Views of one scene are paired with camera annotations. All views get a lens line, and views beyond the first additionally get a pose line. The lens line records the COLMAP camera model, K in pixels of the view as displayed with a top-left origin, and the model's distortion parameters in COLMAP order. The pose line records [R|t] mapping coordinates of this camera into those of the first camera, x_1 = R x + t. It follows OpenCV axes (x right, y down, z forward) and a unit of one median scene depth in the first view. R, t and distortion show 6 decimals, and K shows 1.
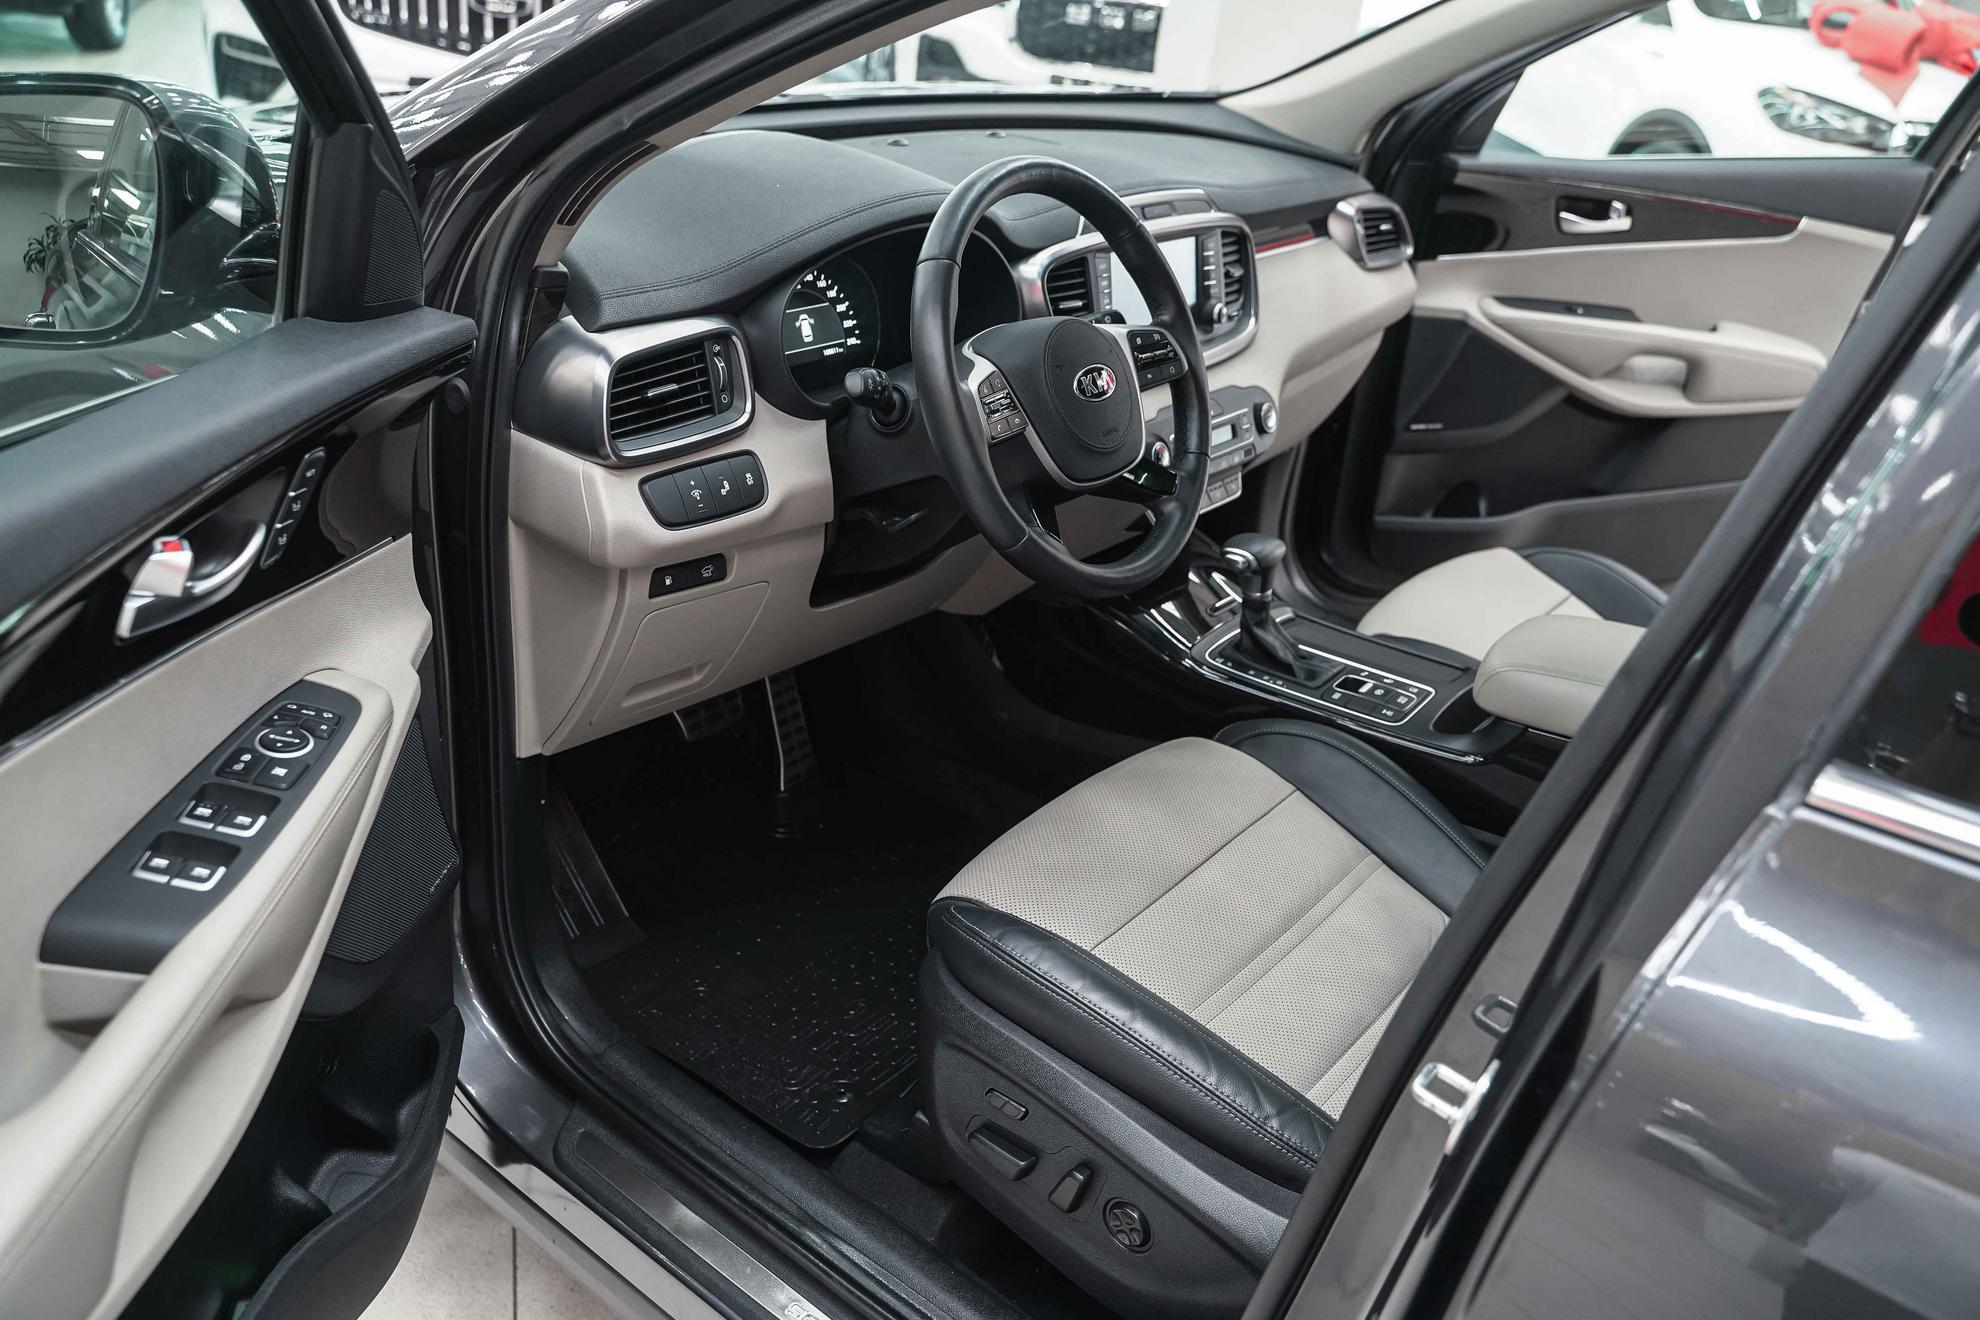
lens RADIAL K [[1602.7, 0, 988.6], [0, 1602.7, 651.5], [0, 0, 1]] dist [-0.017306, 0.019249]
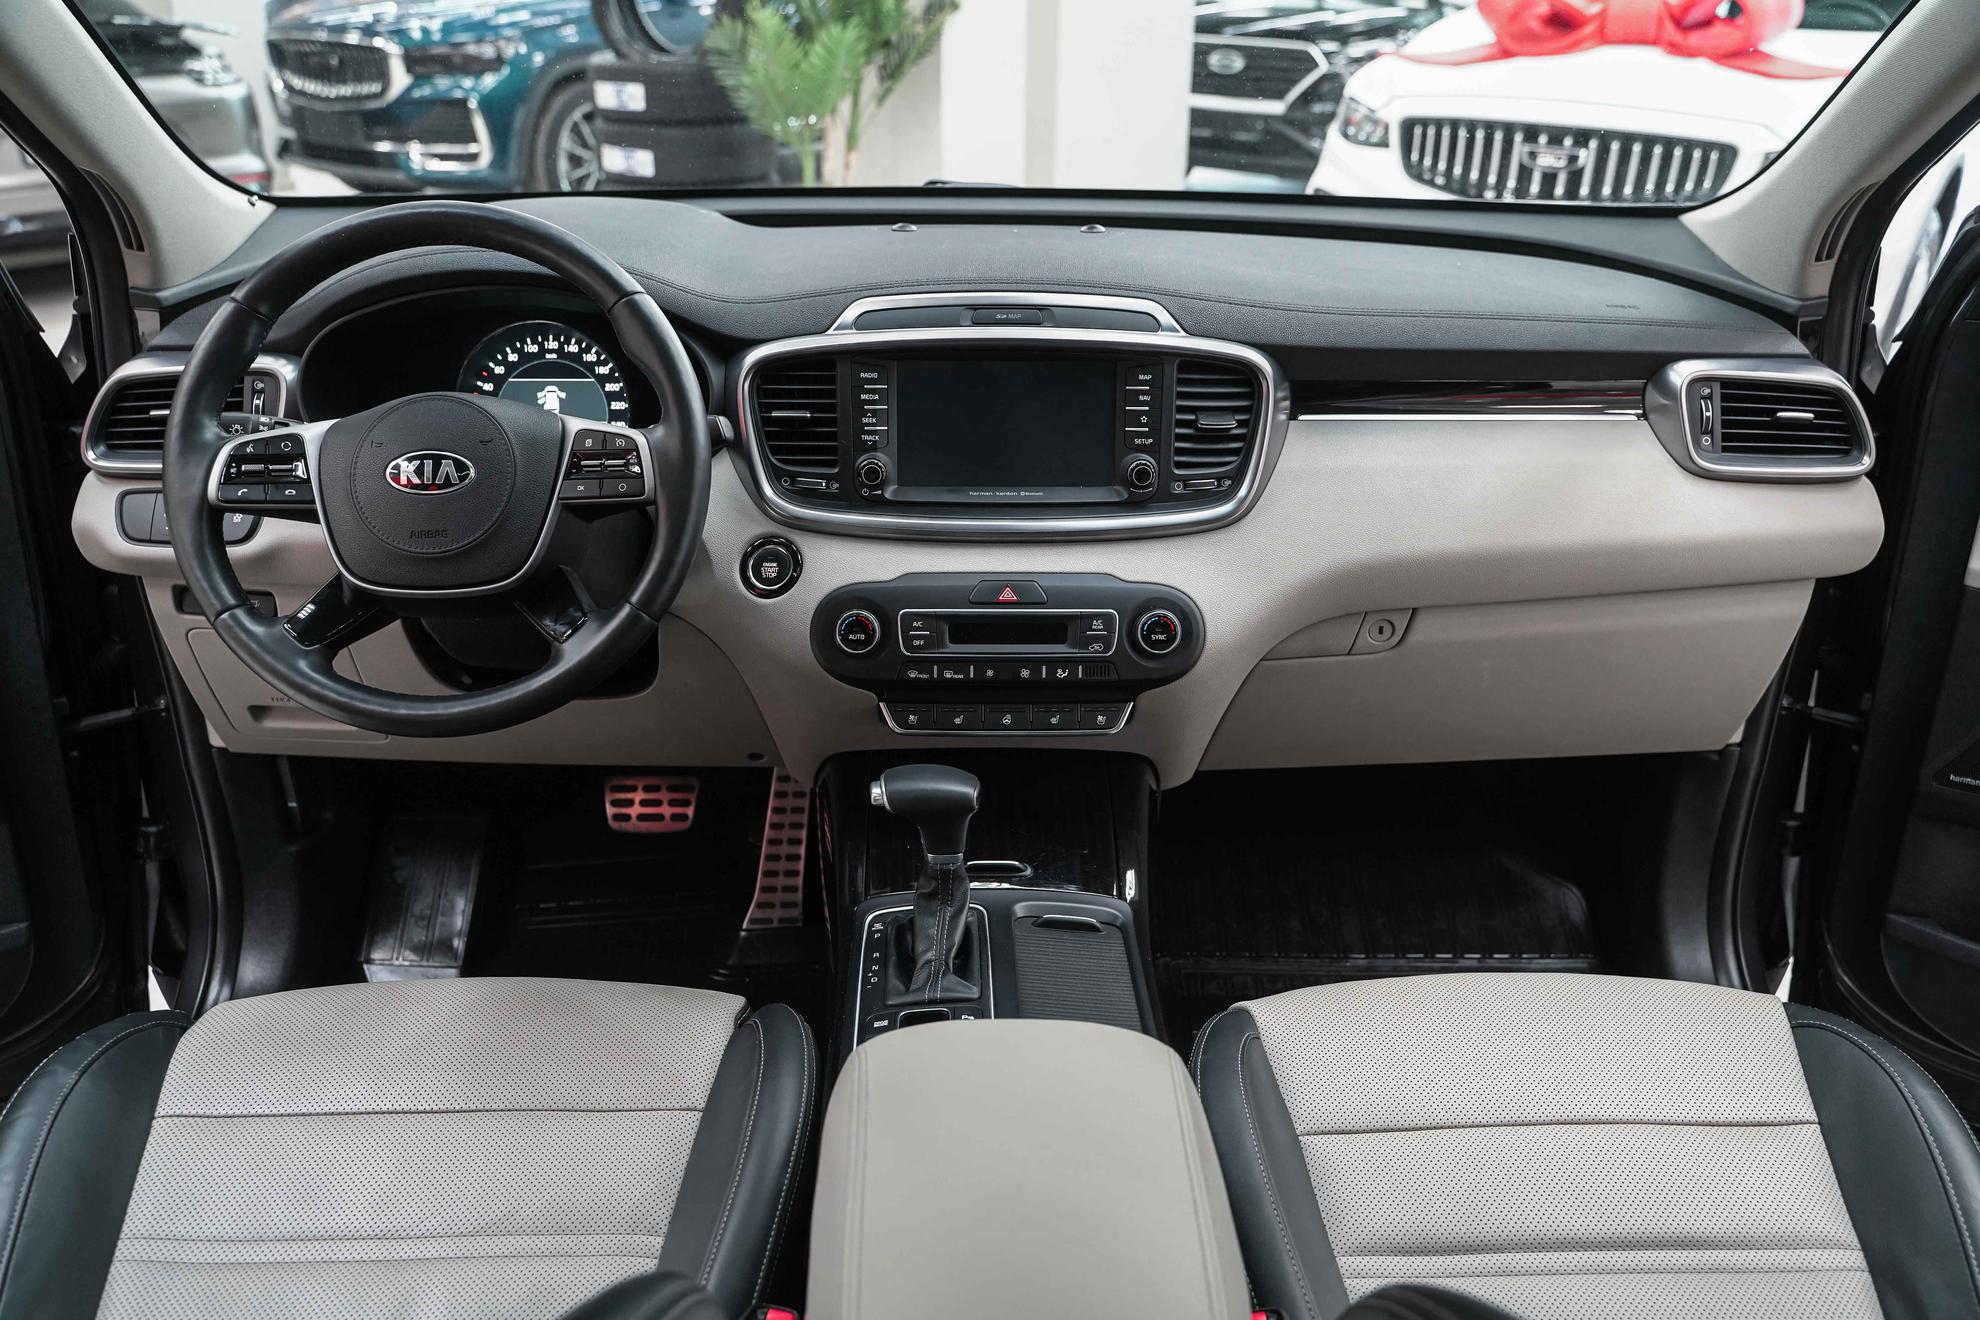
lens RADIAL K [[1602.7, 0, 989.3], [0, 1602.7, 661.4], [0, 0, 1]] dist [-0.017306, 0.019249]
pose [[0.629235, 0.218387, -0.745902, 0.747965], [-0.291336, 0.956012, 0.034135, -0.160671], [0.720546, 0.195829, 0.665180, 0.588978]]
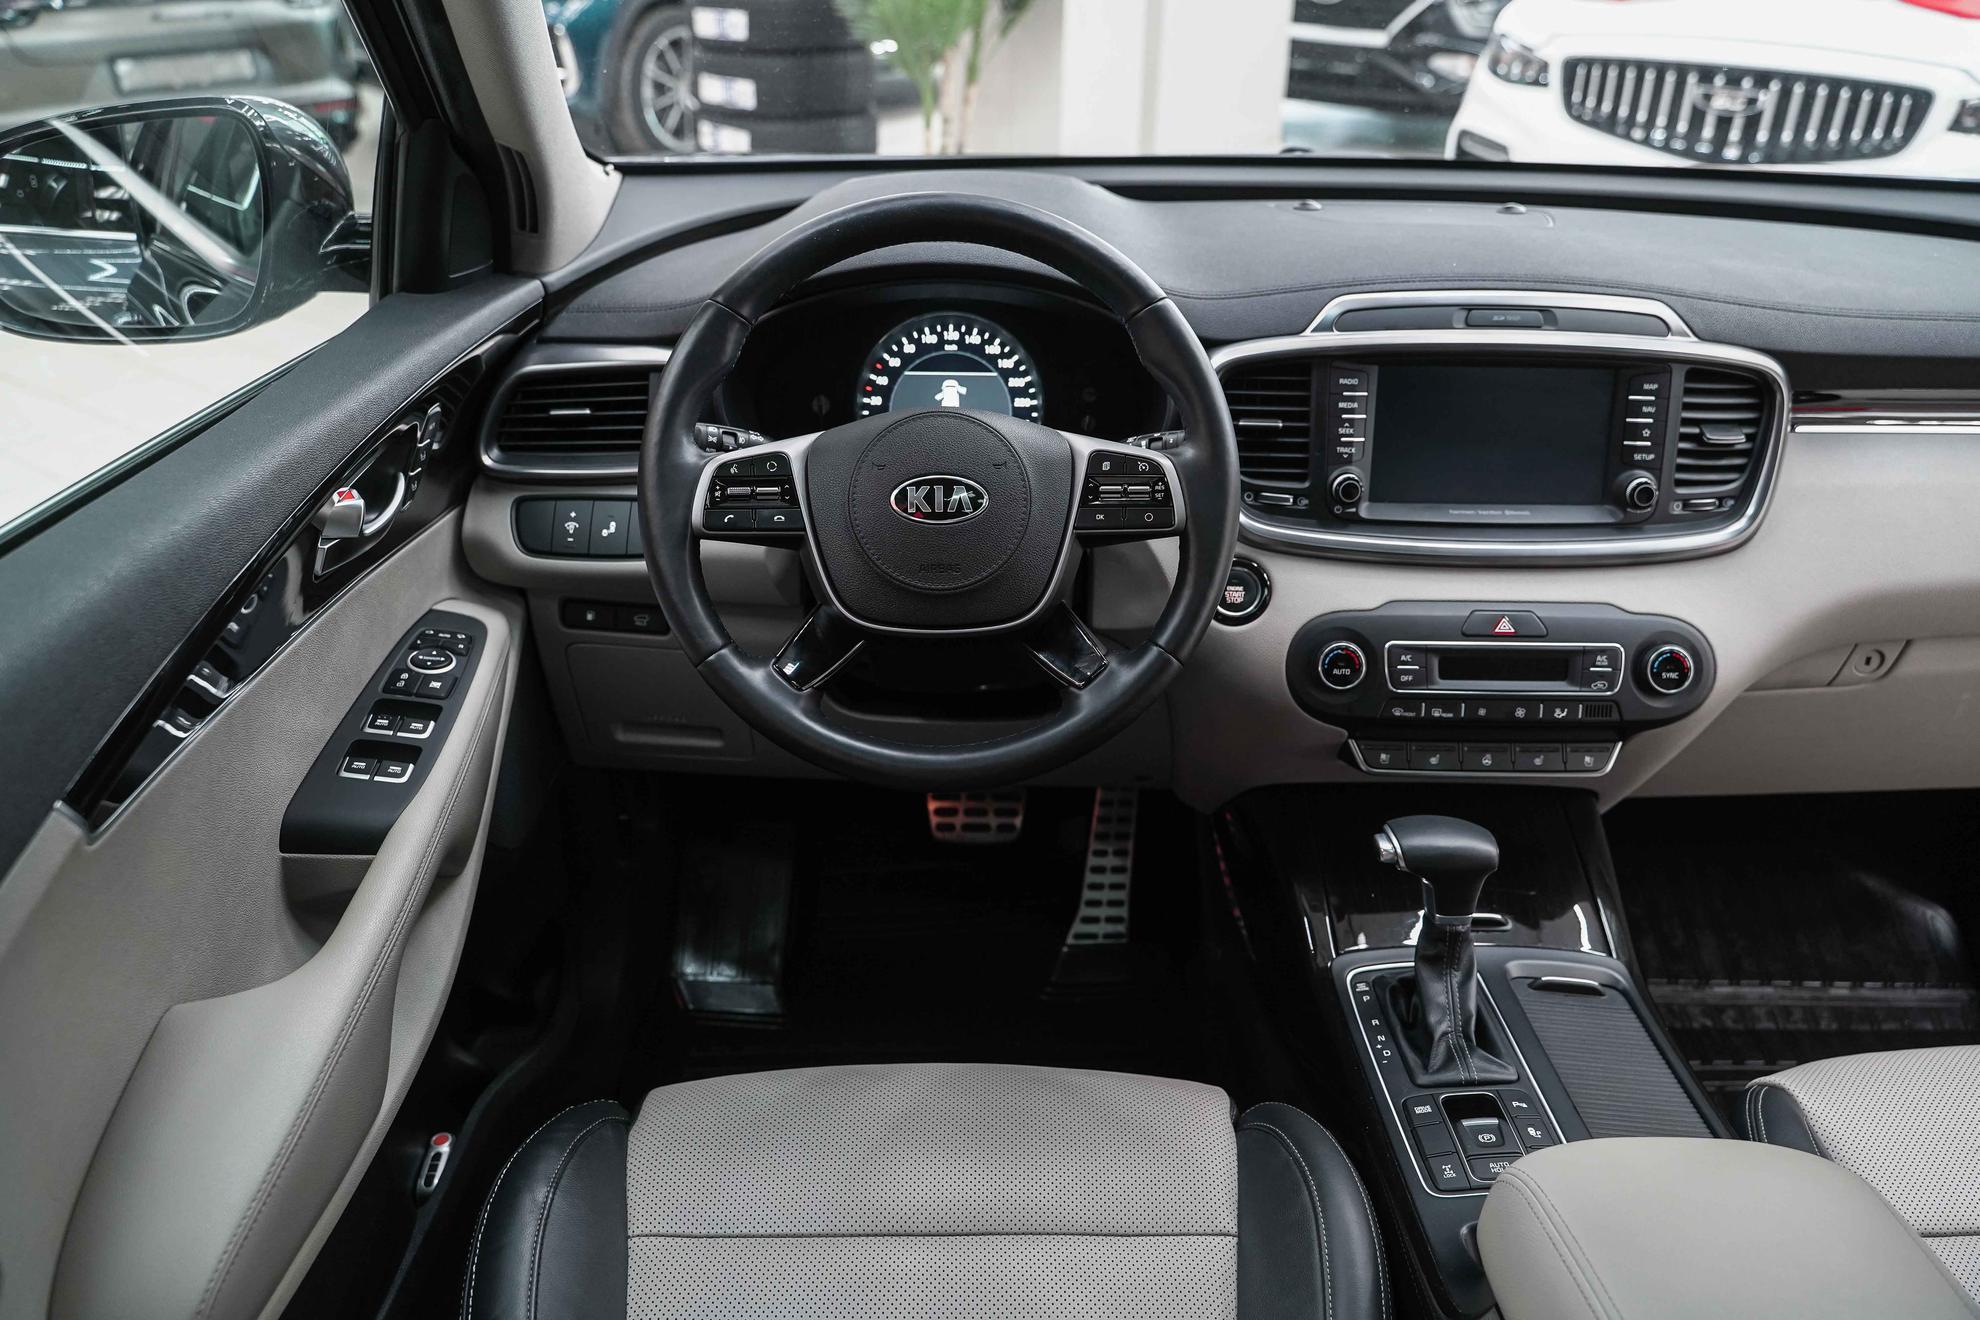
lens RADIAL K [[1602.7, 0, 987.5], [0, 1602.7, 654.4], [0, 0, 1]] dist [-0.017306, 0.019249]
pose [[0.616718, 0.255322, -0.744627, 0.551592], [-0.301794, 0.950346, 0.075907, -0.140236], [0.727034, 0.177911, 0.663151, 0.469815]]
